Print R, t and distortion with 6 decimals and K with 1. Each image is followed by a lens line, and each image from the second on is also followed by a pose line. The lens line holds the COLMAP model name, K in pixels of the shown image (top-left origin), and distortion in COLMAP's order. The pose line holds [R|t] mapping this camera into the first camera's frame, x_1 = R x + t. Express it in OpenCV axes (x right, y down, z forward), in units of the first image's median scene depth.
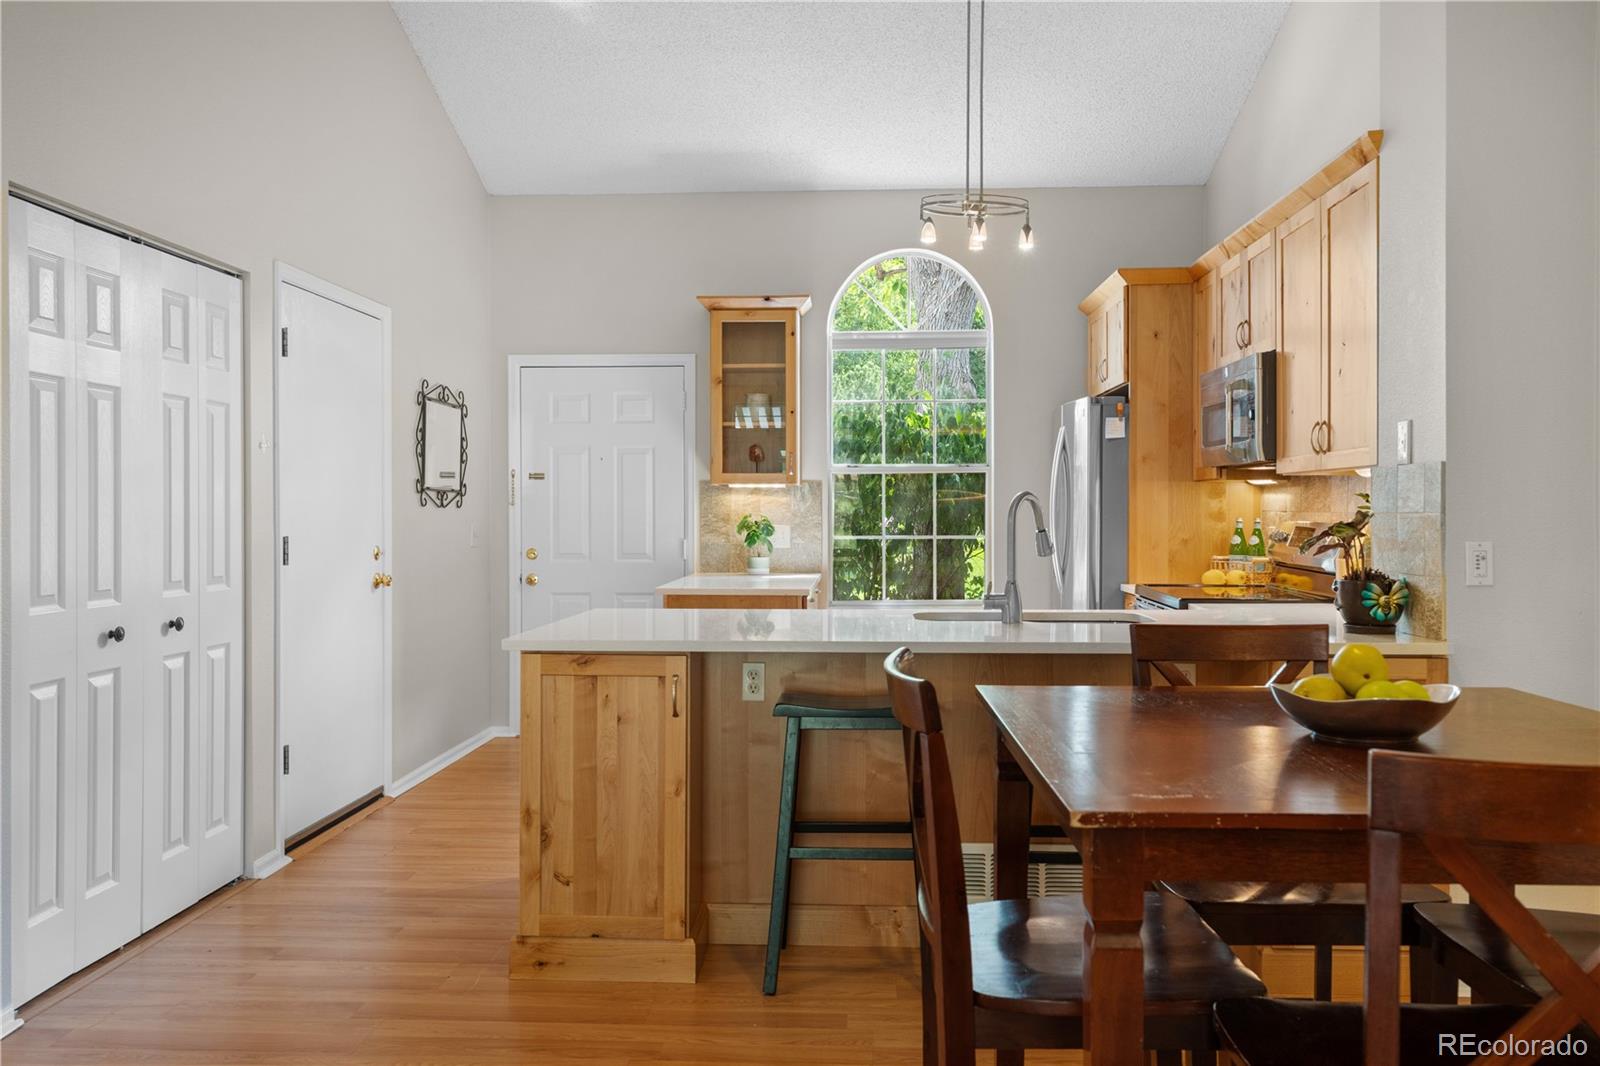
lens RADIAL K [[1219.0, 0, 800.6], [0, 1219.0, 526.0], [0, 0, 1]] dist [0.000234, -0.000087]
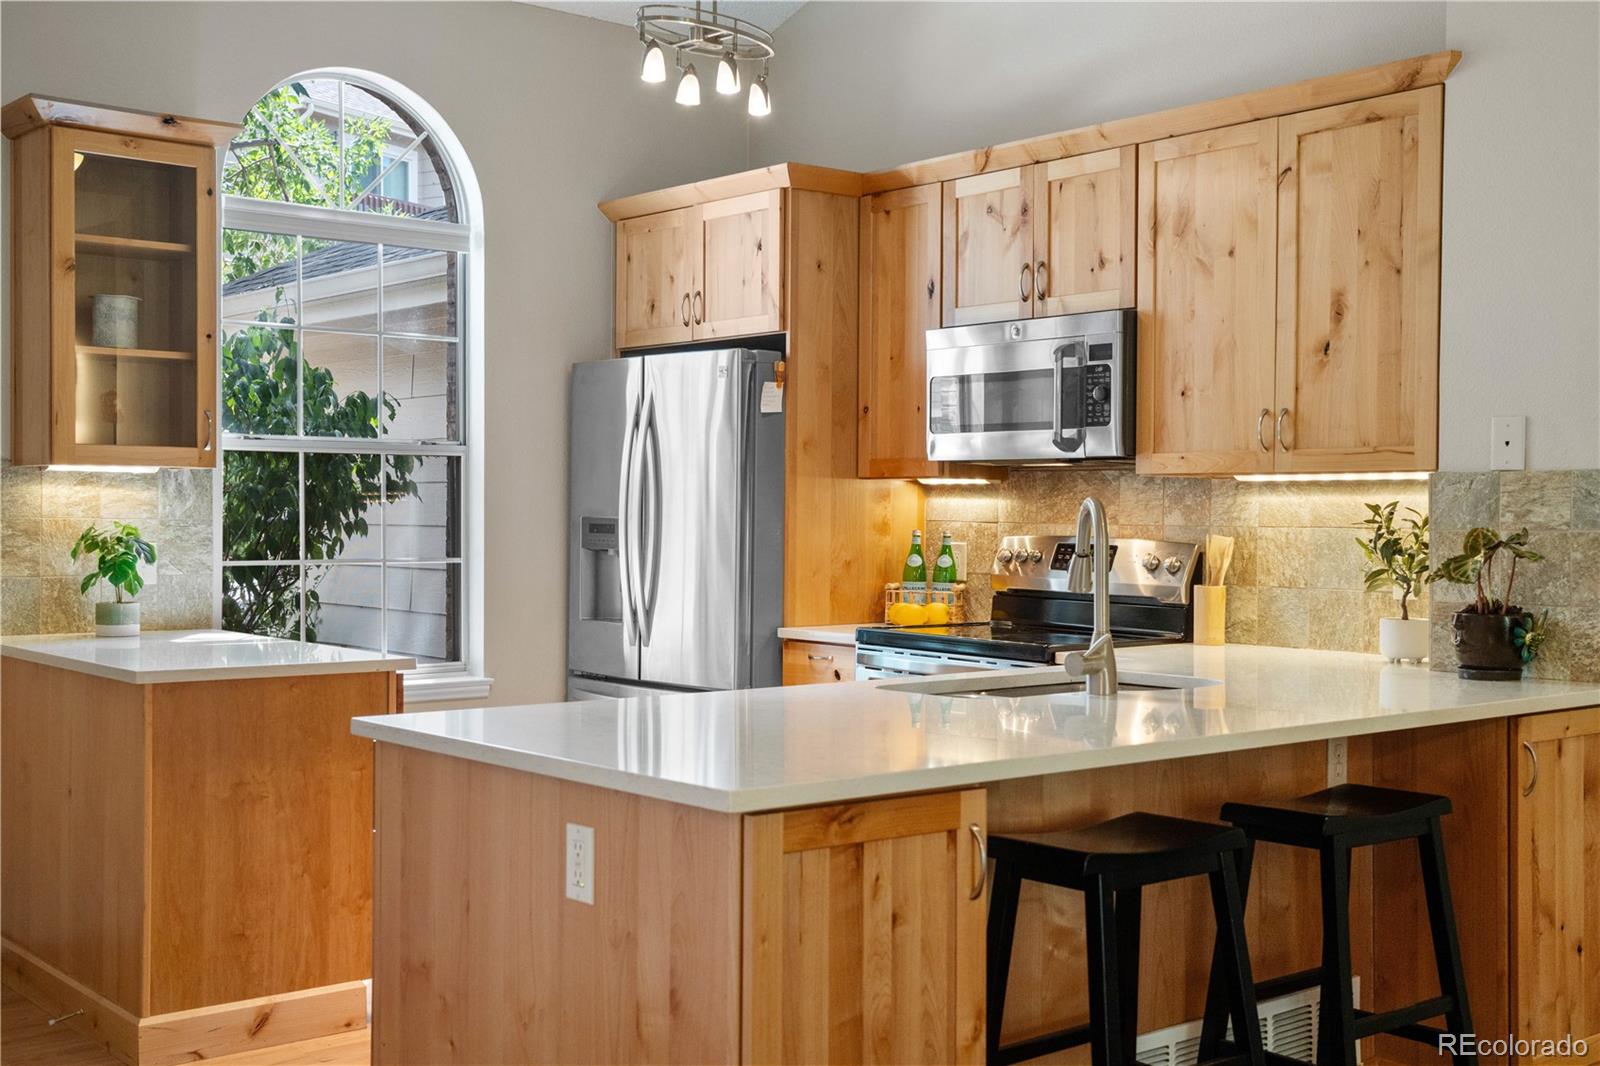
lens RADIAL K [[1811.8, 0, 801.1], [0, 1811.8, 528.5], [0, 0, 1]] dist [0.036606, 0.000000]
pose [[0.738984, -0.000663, 0.673722, -0.407177], [0.001478, 0.999999, -0.000637, -0.007129], [-0.673721, 0.001466, 0.738984, 0.248972]]
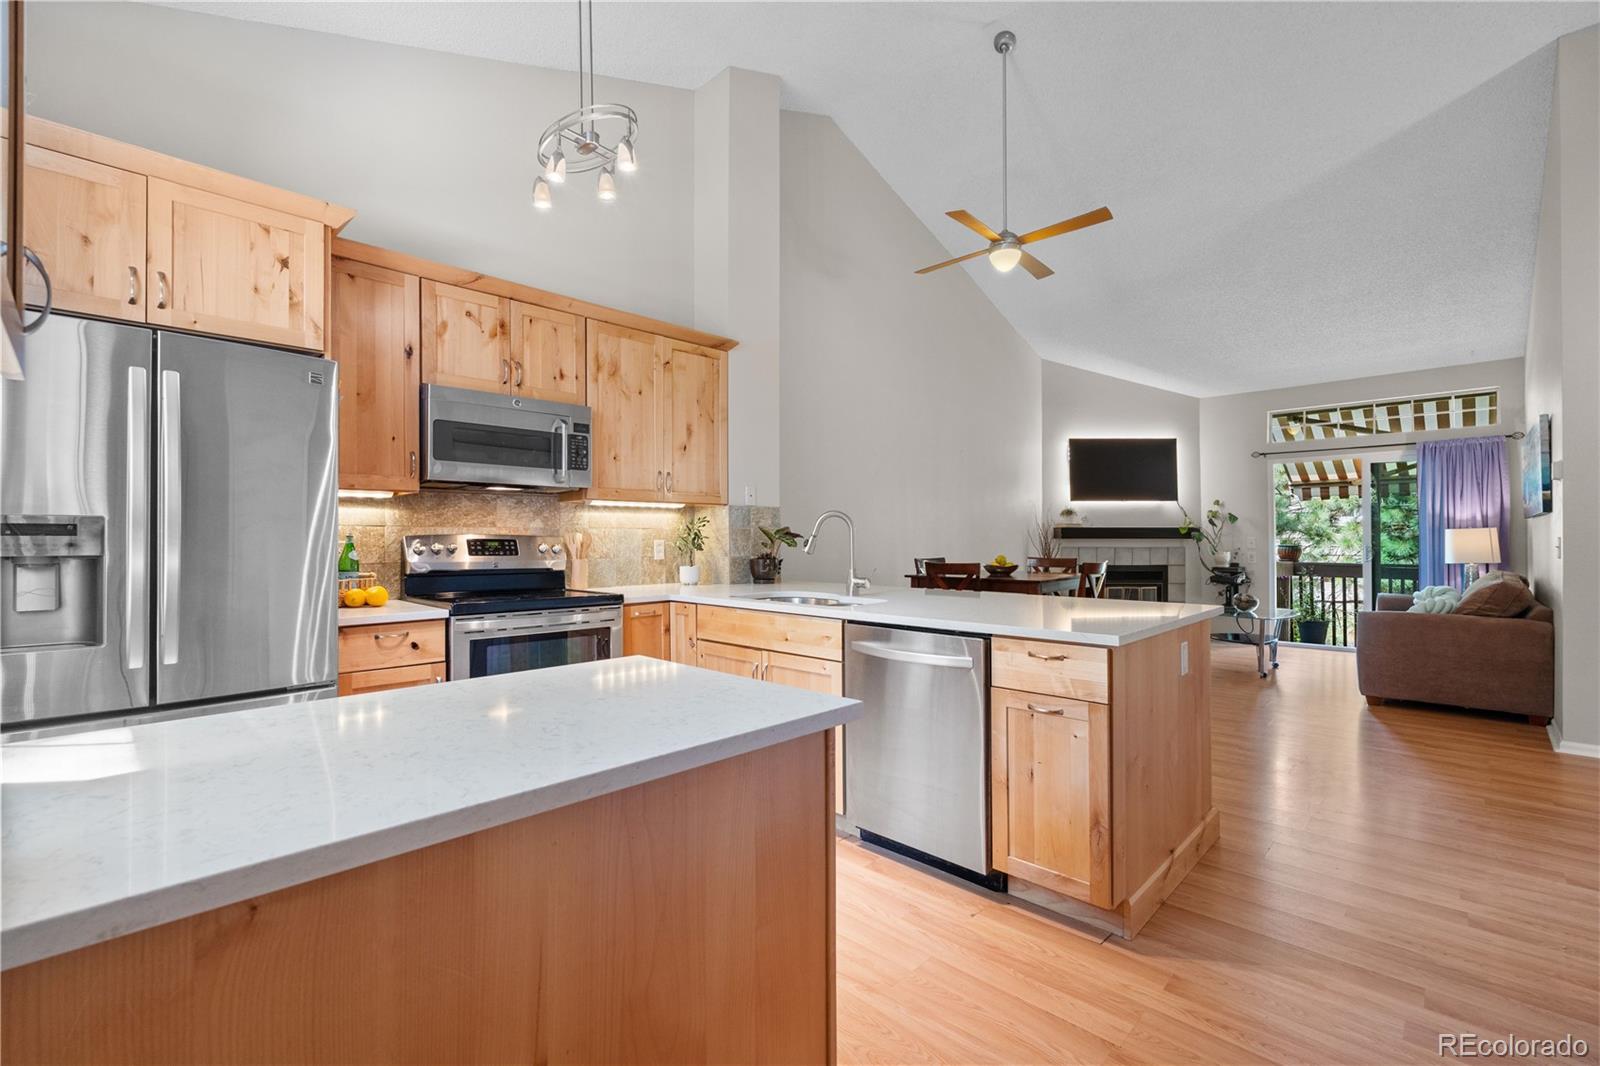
lens RADIAL K [[703.8, 0, 801.5], [0, 703.8, 534.7], [0, 0, 1]] dist [-0.003999, -0.000416]
pose [[-0.749584, 0.002522, 0.661905, -0.244134], [0.010180, 0.999918, 0.007719, -0.005022], [-0.661831, 0.012524, -0.749548, 1.138318]]
